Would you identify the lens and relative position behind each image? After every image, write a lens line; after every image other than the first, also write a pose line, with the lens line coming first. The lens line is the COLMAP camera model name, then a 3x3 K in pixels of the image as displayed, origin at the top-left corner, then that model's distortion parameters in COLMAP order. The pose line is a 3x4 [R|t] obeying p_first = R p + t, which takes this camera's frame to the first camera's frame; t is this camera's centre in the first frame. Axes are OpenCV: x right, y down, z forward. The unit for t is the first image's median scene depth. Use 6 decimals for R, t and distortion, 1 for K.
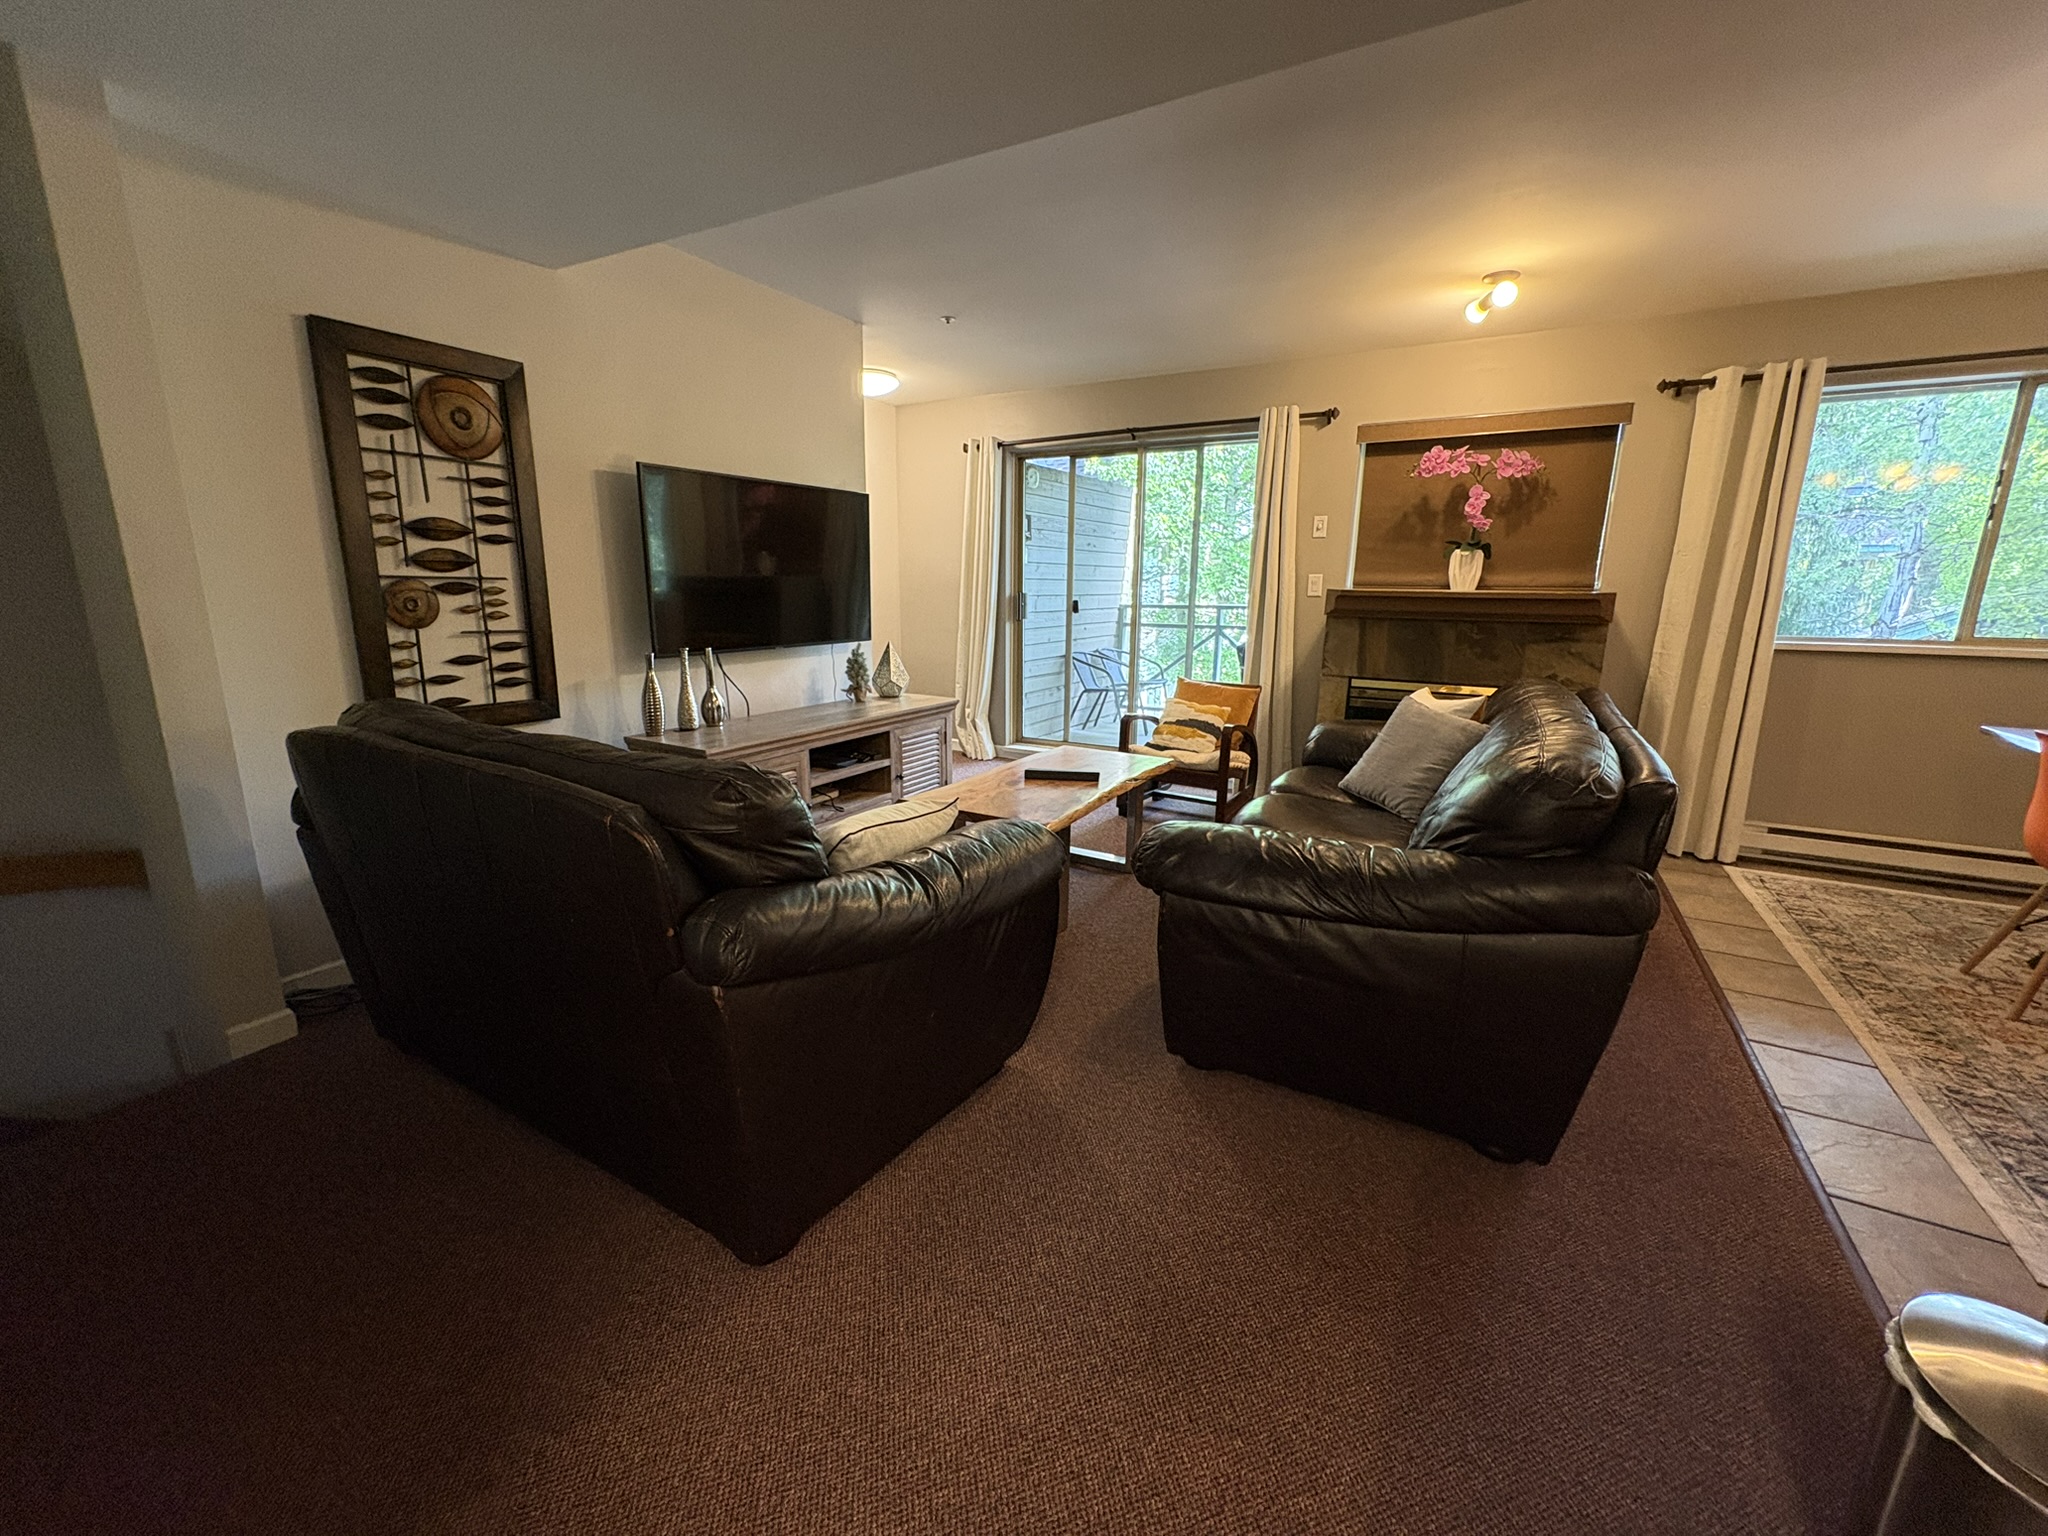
lens RADIAL K [[811.8, 0, 1021.3], [0, 811.8, 767.9], [0, 0, 1]] dist [-0.001426, -0.000641]
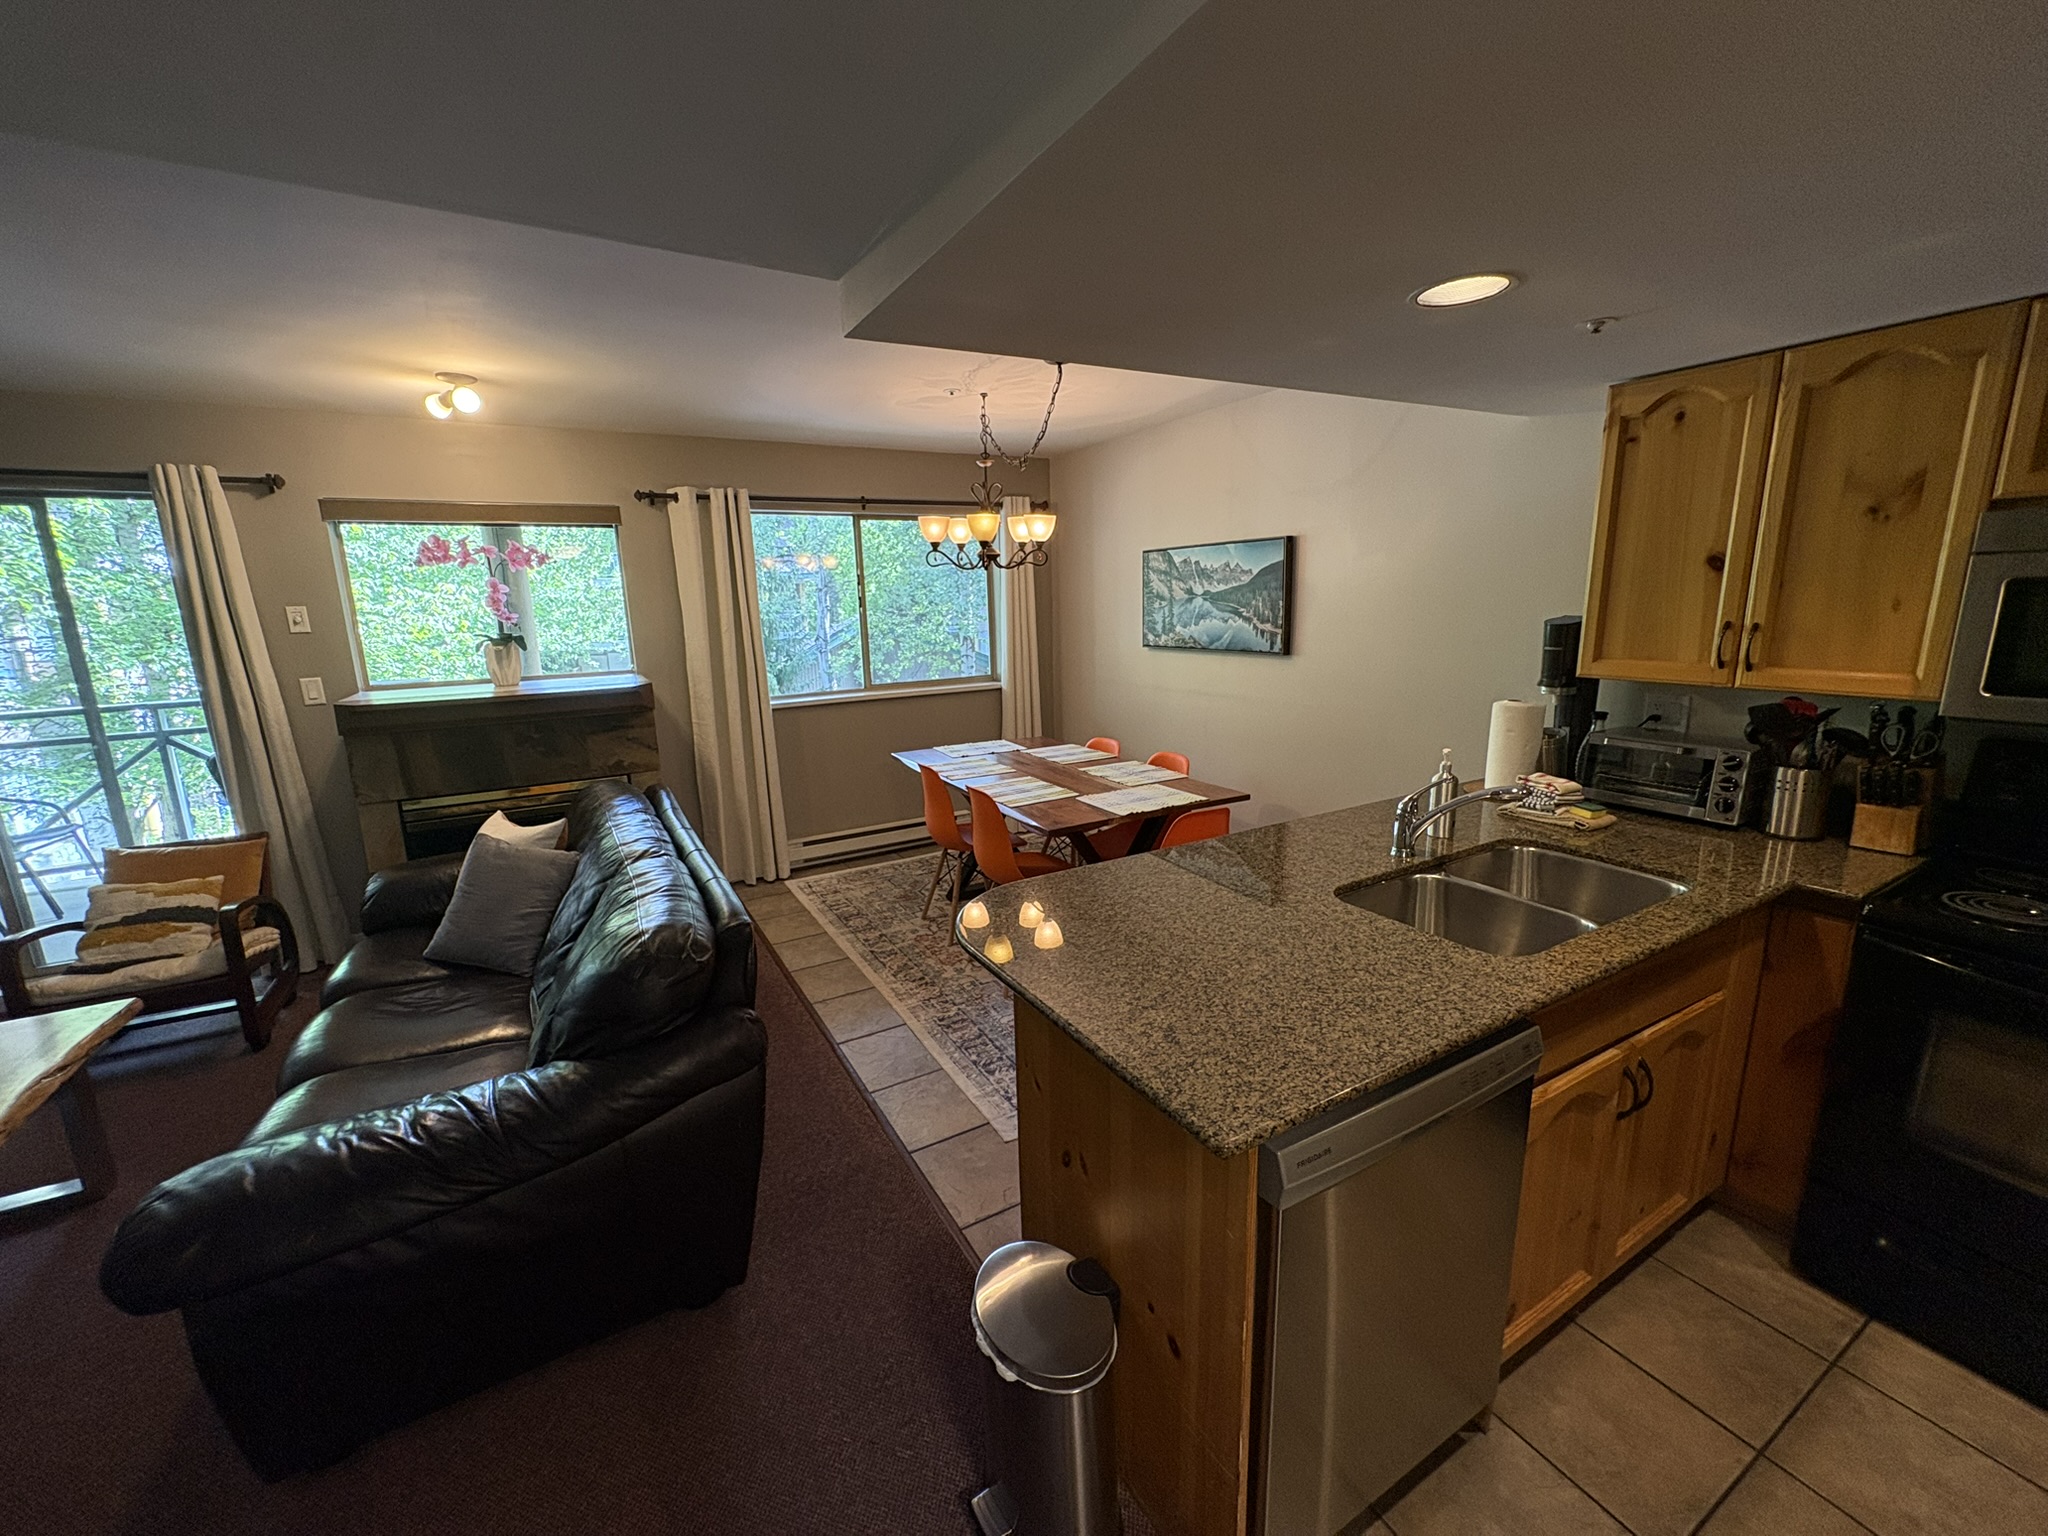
lens RADIAL K [[811.8, 0, 1024.1], [0, 811.8, 763.3], [0, 0, 1]] dist [-0.001426, -0.000641]
pose [[0.492404, -0.199524, 0.847189, 0.019916], [0.221161, 0.970104, 0.099928, -0.099406], [-0.841799, 0.138160, 0.521810, 0.005493]]
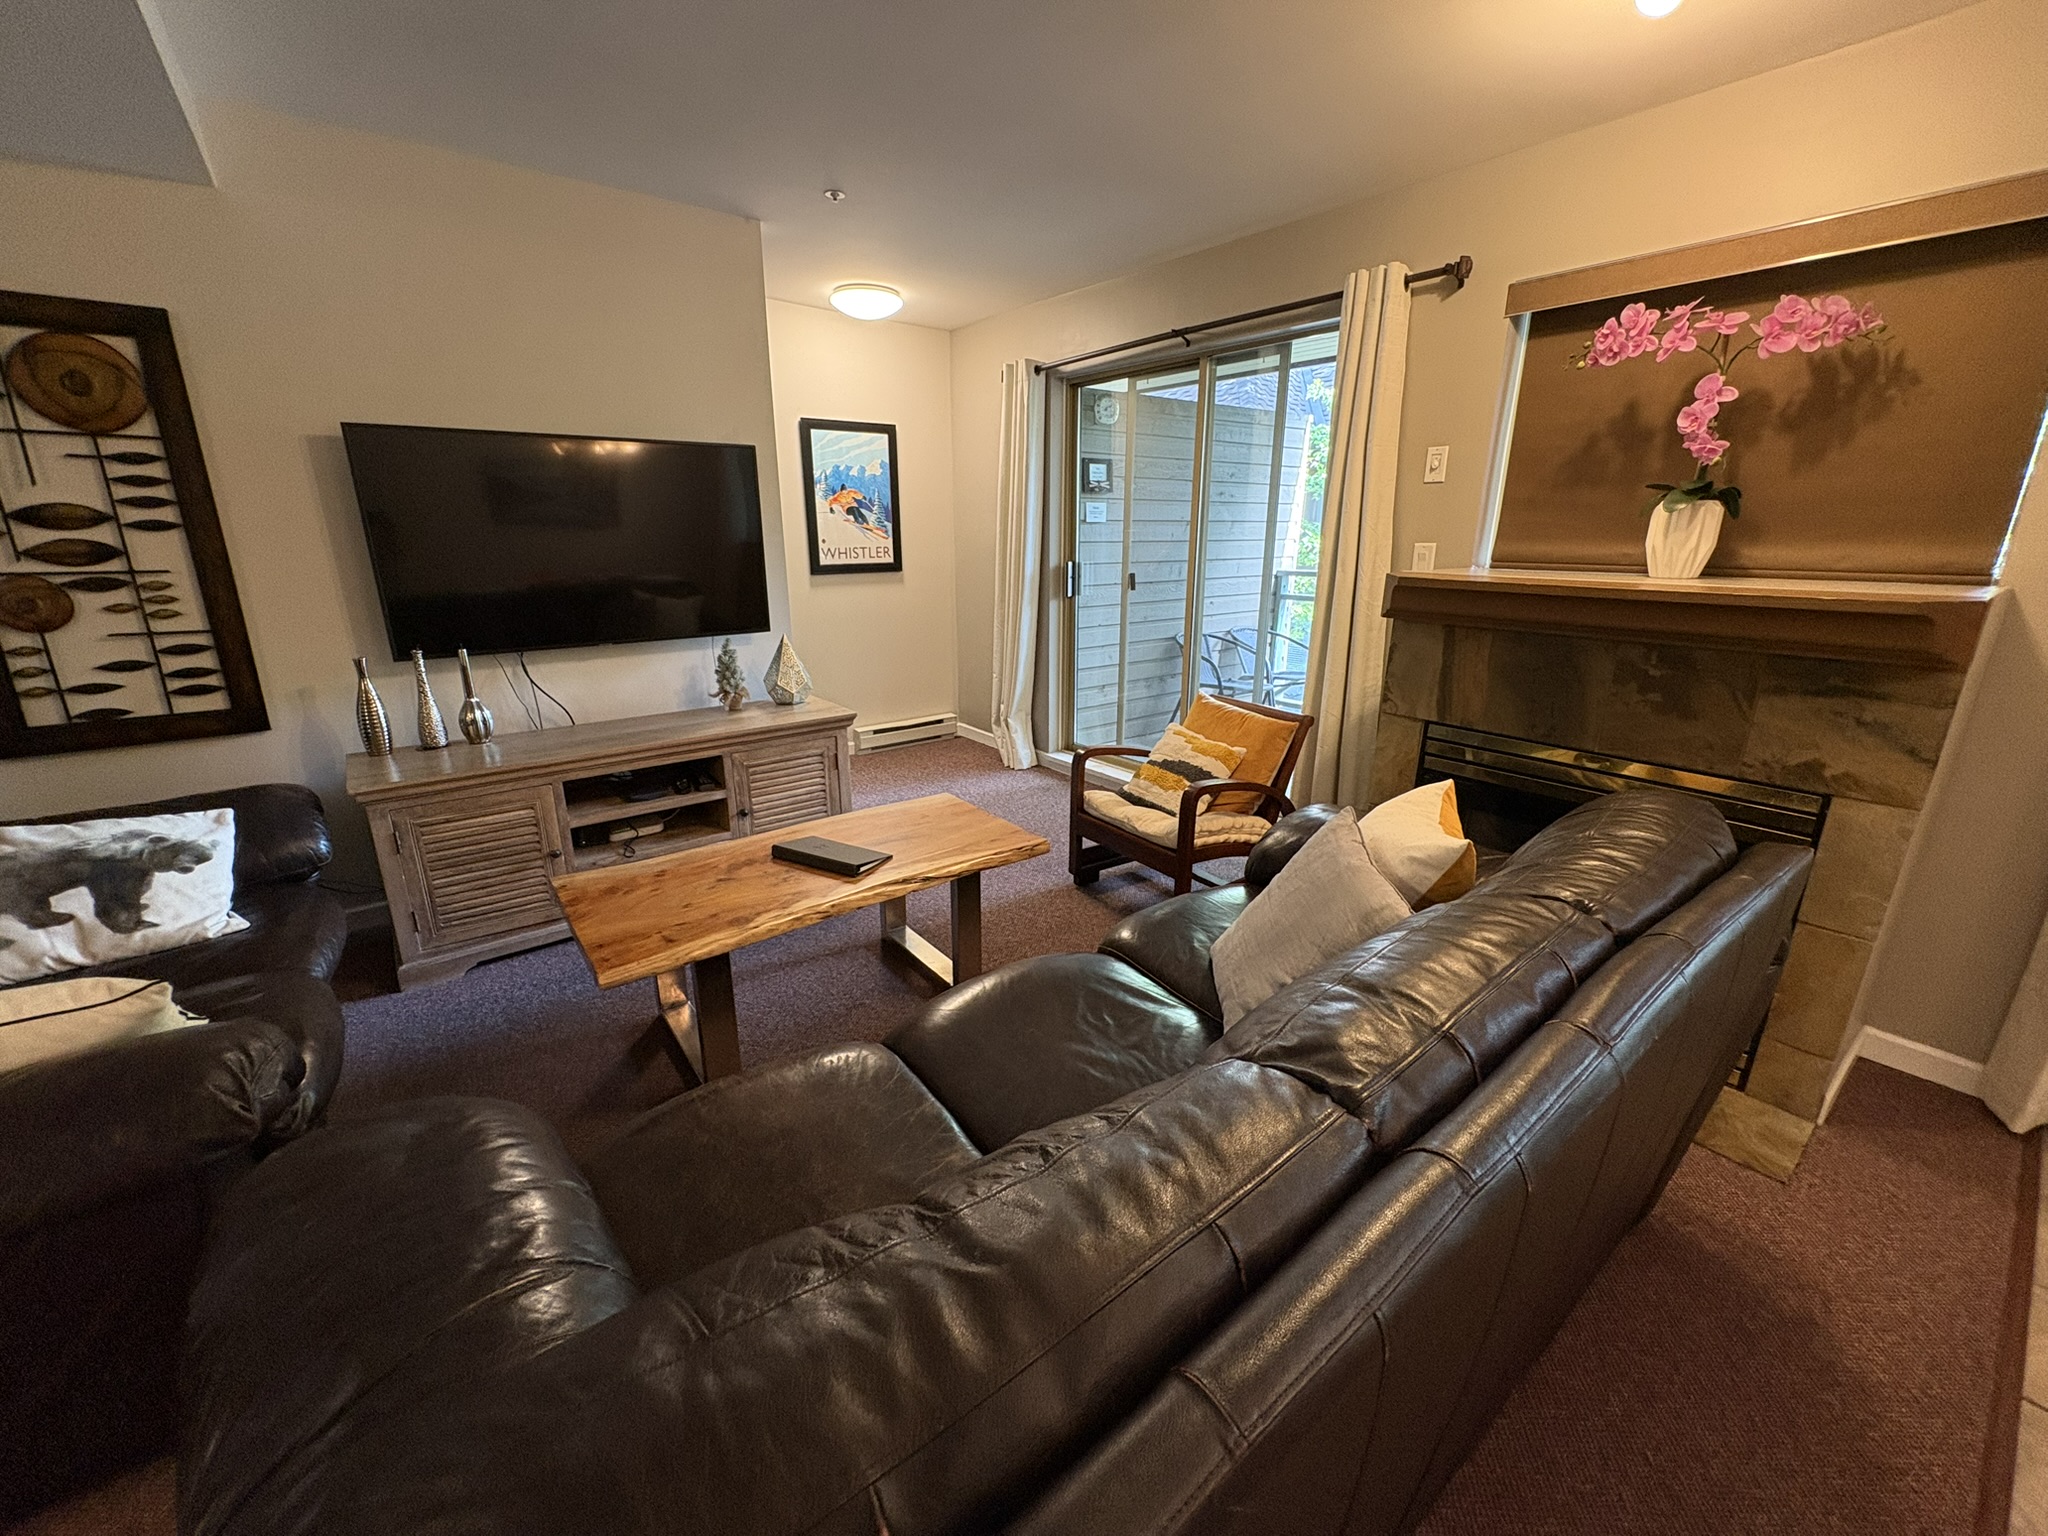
lens RADIAL K [[811.8, 0, 1023.5], [0, 811.8, 763.1], [0, 0, 1]] dist [-0.001426, -0.000641]
pose [[0.931703, 0.092026, -0.351369, 0.378516], [-0.071732, 0.994938, 0.070373, -0.112786], [0.356067, -0.040362, 0.933588, 0.370709]]
